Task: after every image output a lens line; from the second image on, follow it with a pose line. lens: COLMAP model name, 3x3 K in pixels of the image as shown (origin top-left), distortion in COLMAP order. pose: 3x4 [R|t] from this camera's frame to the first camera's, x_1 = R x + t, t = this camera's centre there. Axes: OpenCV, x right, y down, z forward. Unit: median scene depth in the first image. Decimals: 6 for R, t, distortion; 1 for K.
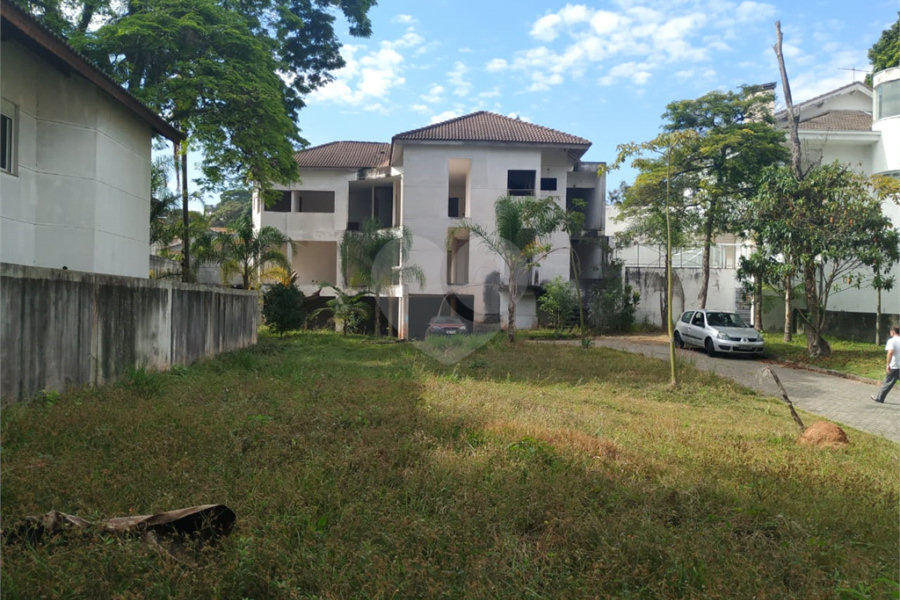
lens RADIAL K [[747.2, 0, 450.9], [0, 747.2, 304.5], [0, 0, 1]] dist [0.074075, -0.115604]
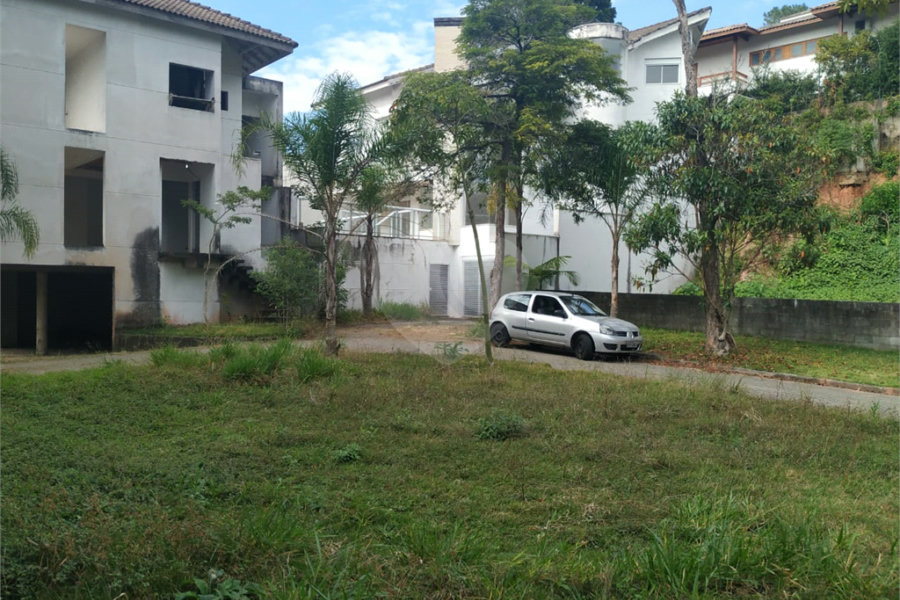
lens RADIAL K [[790.5, 0, 444.1], [0, 790.5, 302.7], [0, 0, 1]] dist [0.031206, -0.038498]
pose [[0.801001, -0.011919, 0.598544, -0.197153], [-0.002460, 0.999728, 0.023200, 0.000209], [-0.598658, -0.020056, 0.800754, 0.505390]]
